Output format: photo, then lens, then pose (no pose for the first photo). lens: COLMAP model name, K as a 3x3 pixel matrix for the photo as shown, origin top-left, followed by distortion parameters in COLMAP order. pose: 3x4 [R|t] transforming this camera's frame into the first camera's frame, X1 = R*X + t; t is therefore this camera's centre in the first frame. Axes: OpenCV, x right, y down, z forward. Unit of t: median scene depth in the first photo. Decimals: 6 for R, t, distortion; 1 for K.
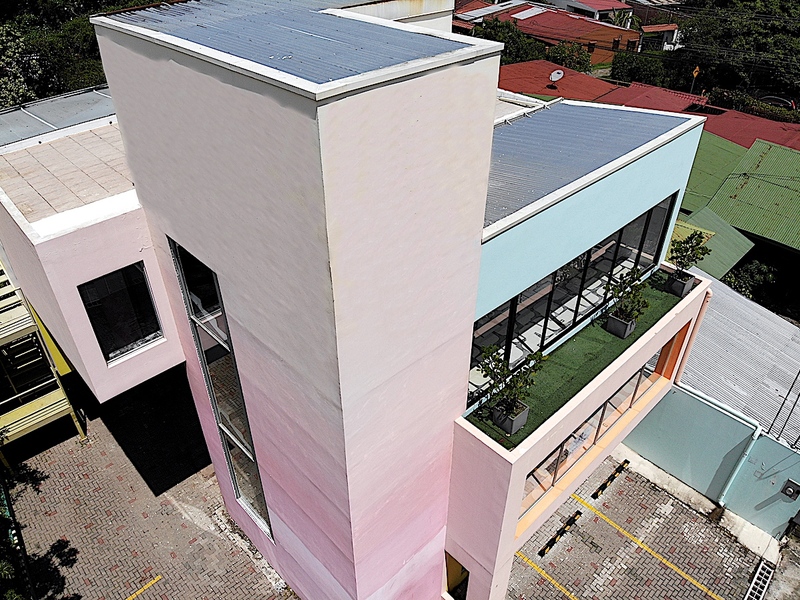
lens RADIAL K [[576.8, 0, 402.9], [0, 576.8, 299.5], [0, 0, 1]] dist [-0.072560, -0.022961]
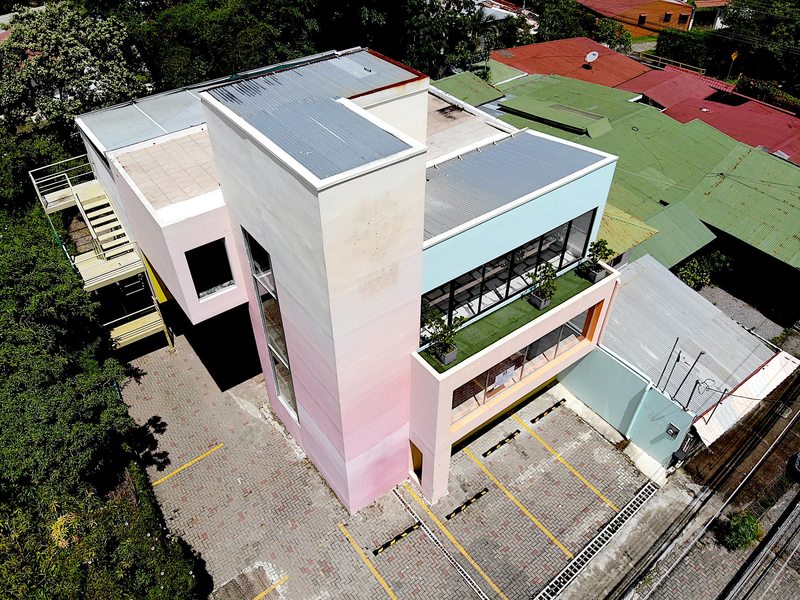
lens RADIAL K [[576.8, 0, 405.4], [0, 576.8, 299.5], [0, 0, 1]] dist [-0.072560, -0.022961]
pose [[0.993081, 0.079061, -0.086825, 0.143870], [-0.069833, 0.992058, 0.104615, -0.074297], [0.094407, -0.097828, 0.990715, -0.409282]]
